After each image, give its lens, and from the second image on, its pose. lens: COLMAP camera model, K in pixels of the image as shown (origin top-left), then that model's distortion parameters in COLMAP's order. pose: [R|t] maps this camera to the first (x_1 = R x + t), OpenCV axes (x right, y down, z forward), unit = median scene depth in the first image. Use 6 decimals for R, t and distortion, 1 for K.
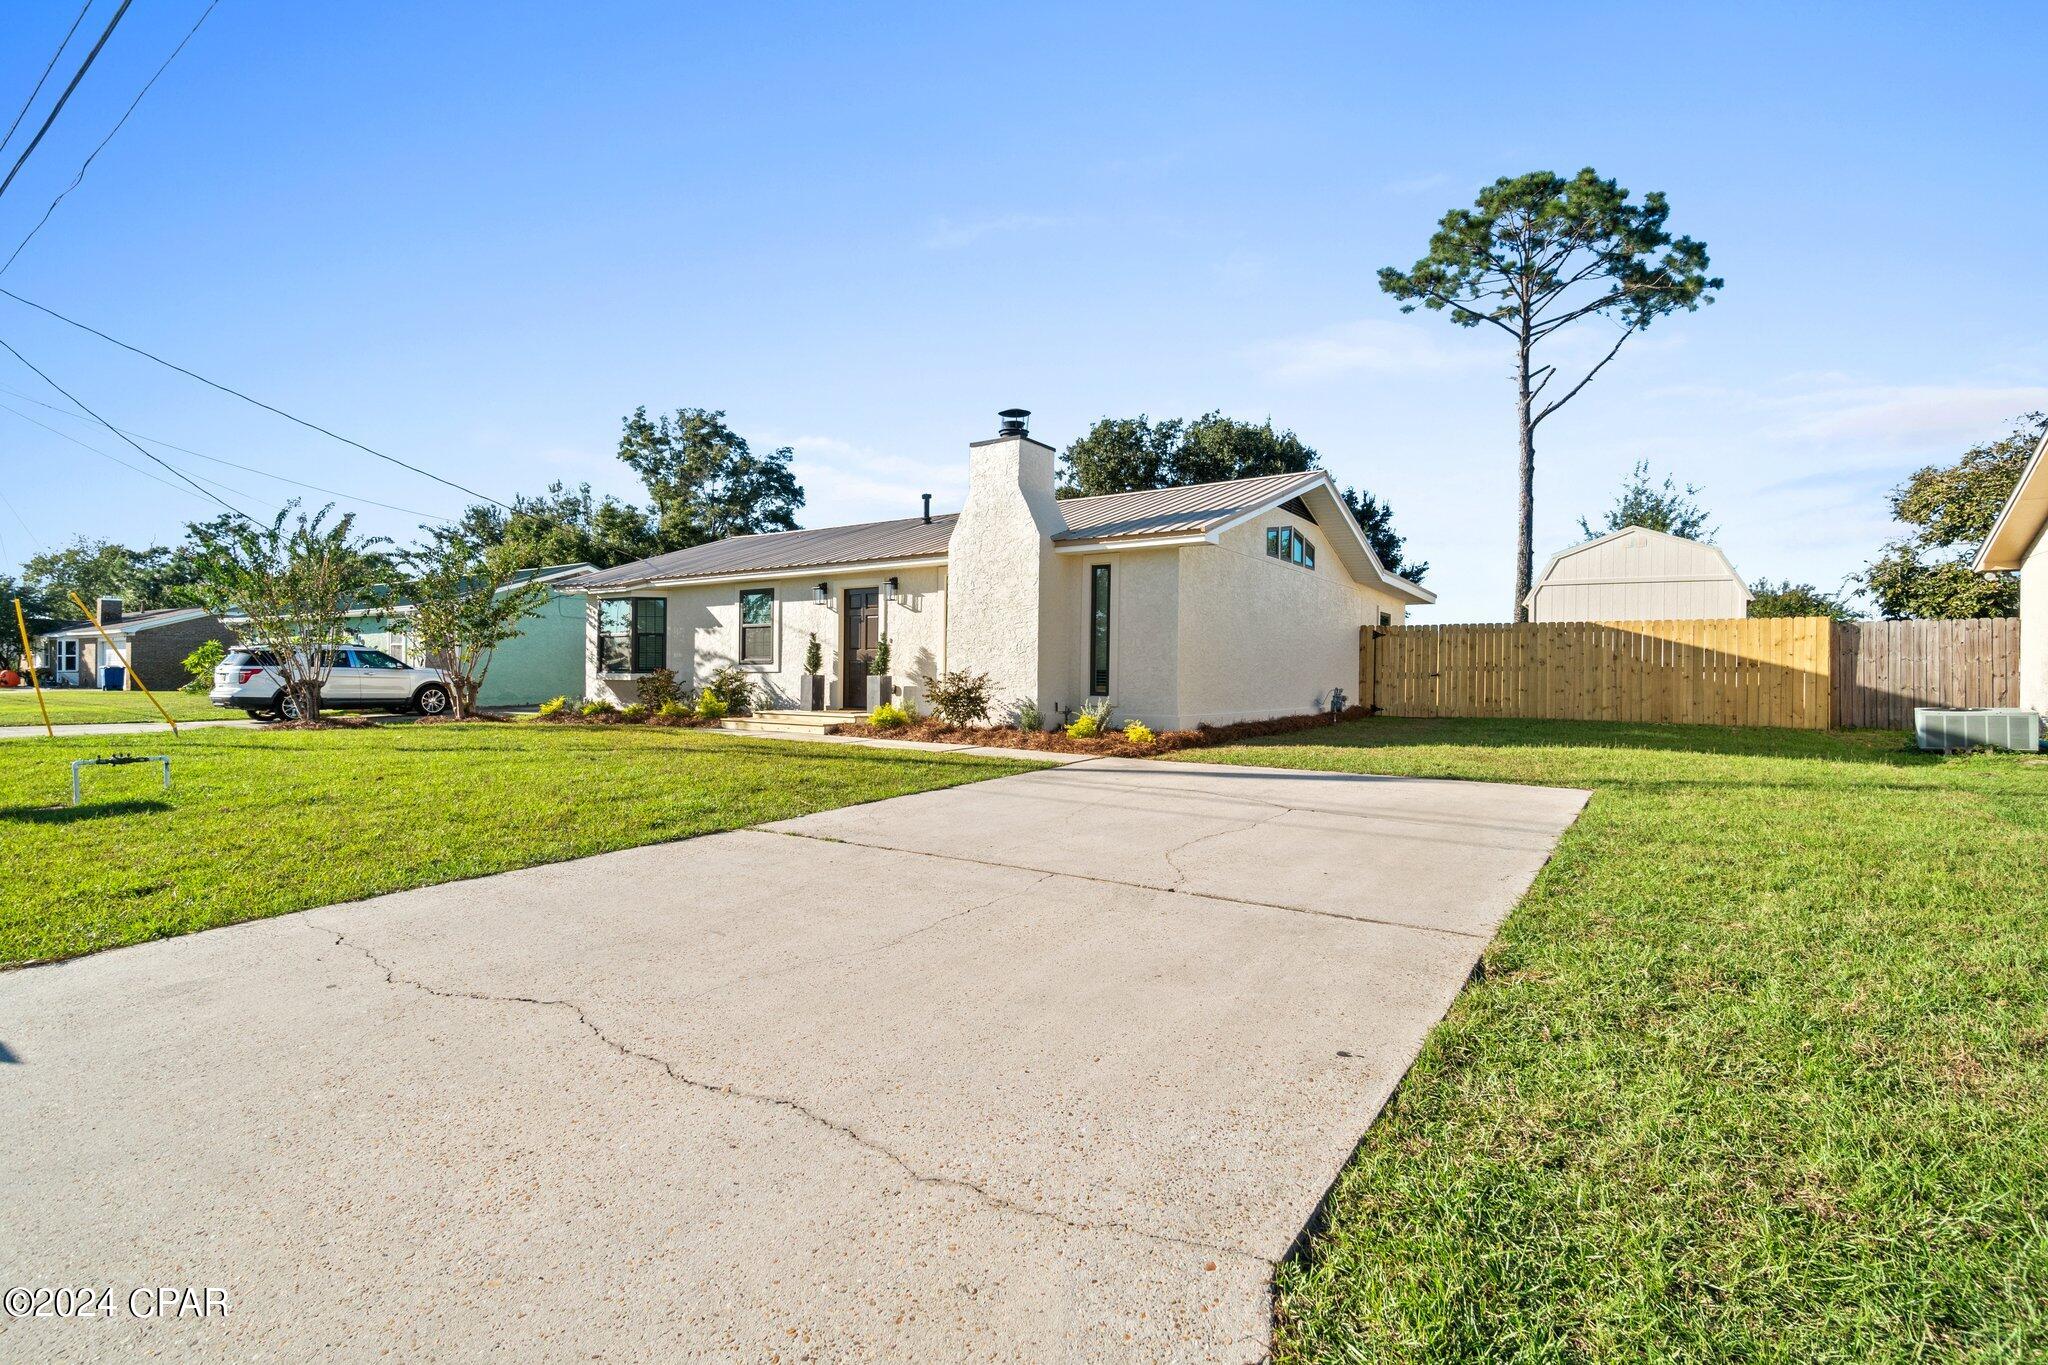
lens RADIAL K [[928.1, 0, 1022.4], [0, 928.1, 673.9], [0, 0, 1]] dist [-0.002154, 0.000016]
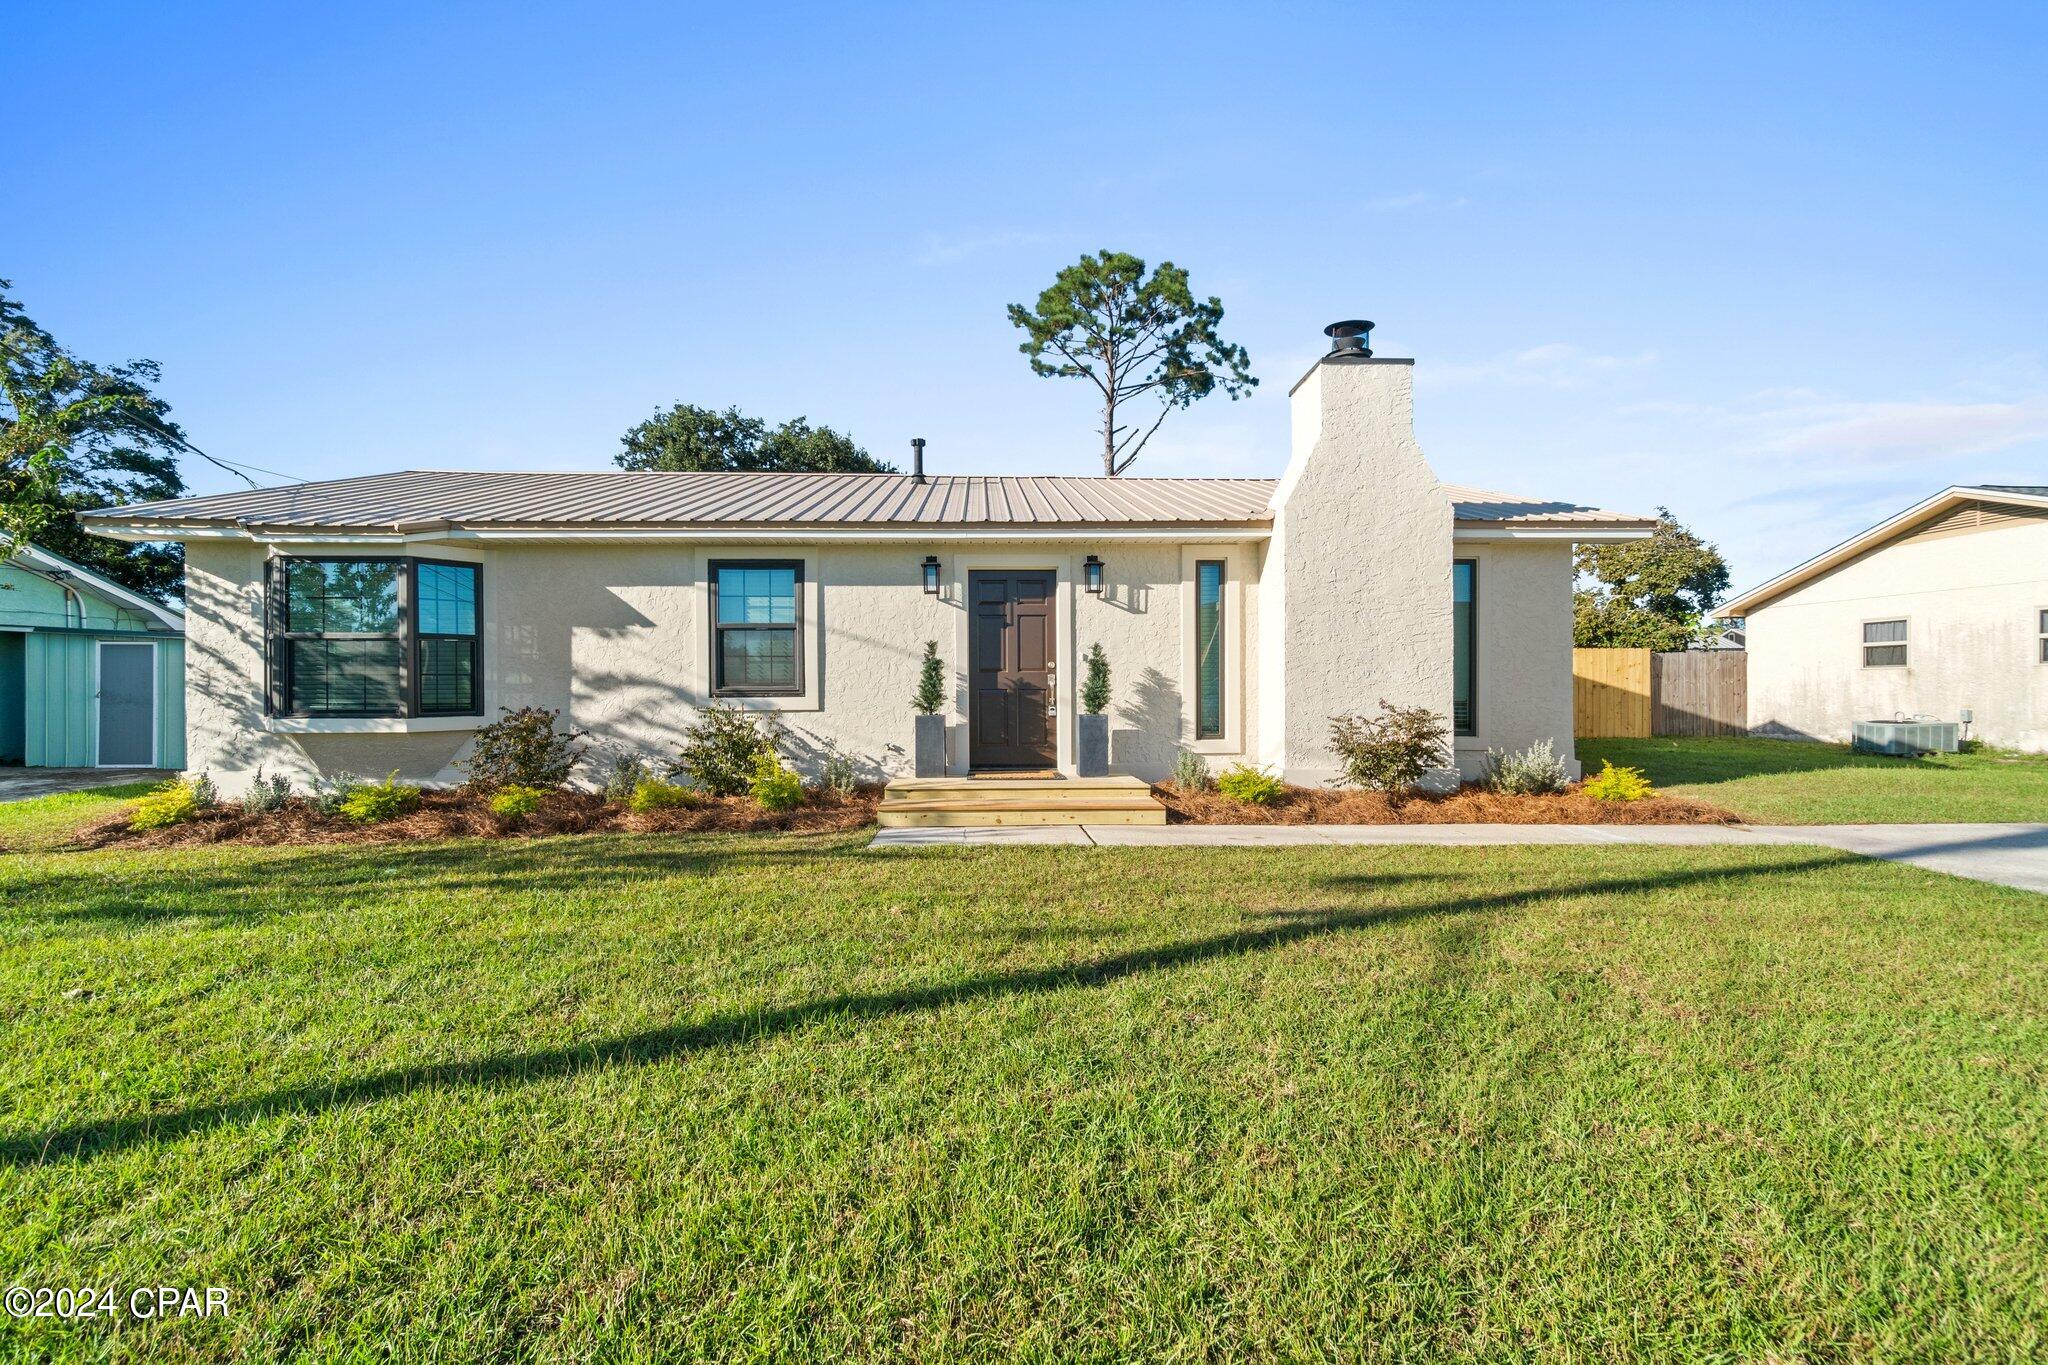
lens RADIAL K [[884.4, 0, 1024.0], [0, 884.4, 693.7], [0, 0, 1]] dist [-0.001777, -0.000197]
pose [[0.804241, -0.010280, 0.594215, -0.444257], [0.011113, 0.999936, 0.002257, -0.011280], [-0.594200, 0.004788, 0.804303, 0.462473]]
